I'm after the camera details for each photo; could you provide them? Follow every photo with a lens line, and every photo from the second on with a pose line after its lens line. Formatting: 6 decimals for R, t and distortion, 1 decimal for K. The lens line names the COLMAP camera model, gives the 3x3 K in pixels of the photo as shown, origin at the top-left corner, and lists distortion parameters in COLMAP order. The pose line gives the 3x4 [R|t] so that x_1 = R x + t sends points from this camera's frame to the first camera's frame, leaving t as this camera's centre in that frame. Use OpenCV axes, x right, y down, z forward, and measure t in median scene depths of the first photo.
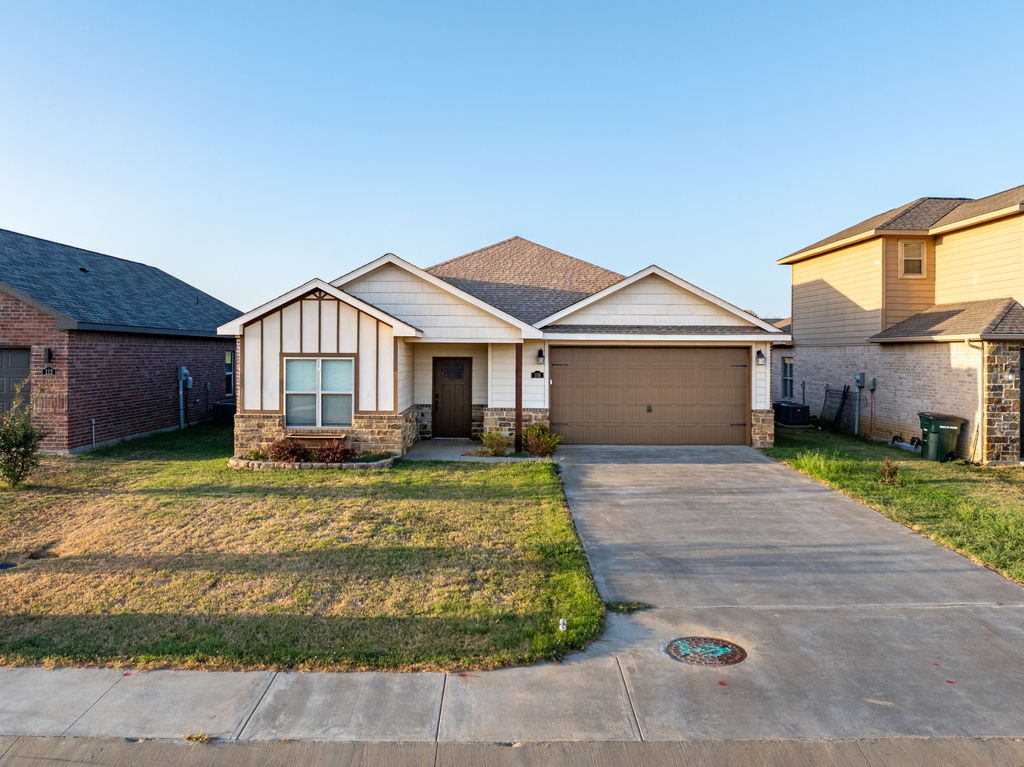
lens RADIAL K [[721.9, 0, 516.1], [0, 721.9, 363.6], [0, 0, 1]] dist [-0.034468, -0.000347]
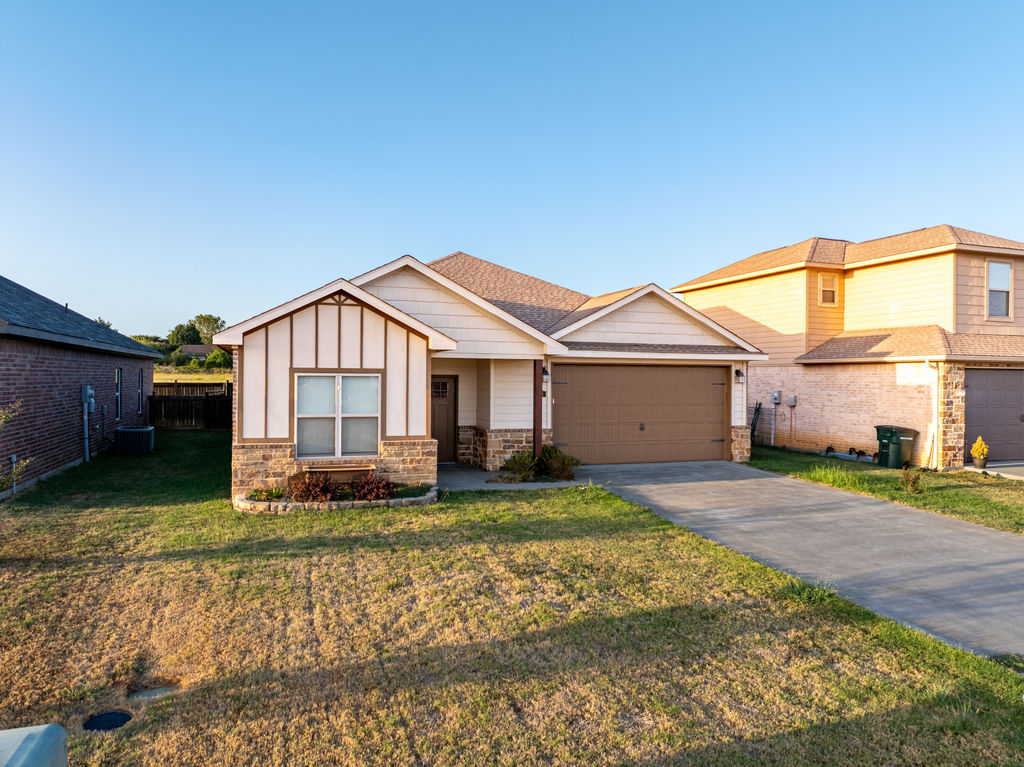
lens RADIAL K [[656.8, 0, 501.8], [0, 656.8, 384.7], [0, 0, 1]] dist [-0.036395, 0.000471]
pose [[0.957895, -0.000759, 0.287117, -0.307025], [0.000839, 1.000000, -0.000158, 0.004630], [-0.287117, 0.000392, 0.957896, 0.214021]]
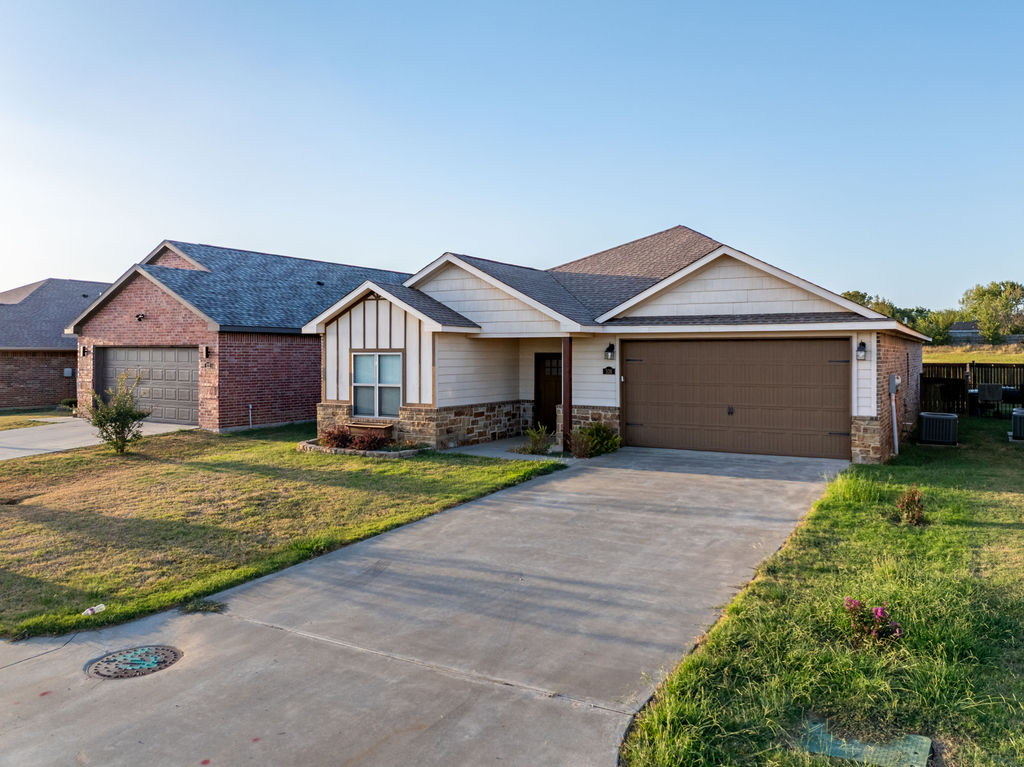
lens RADIAL K [[709.6, 0, 597.5], [0, 709.6, 360.6], [0, 0, 1]] dist [-0.031523, 0.000503]
pose [[0.895297, -0.001161, -0.445468, 0.491459], [-0.001691, 0.999981, -0.006005, 0.009006], [0.445466, 0.006129, 0.895278, 0.193077]]
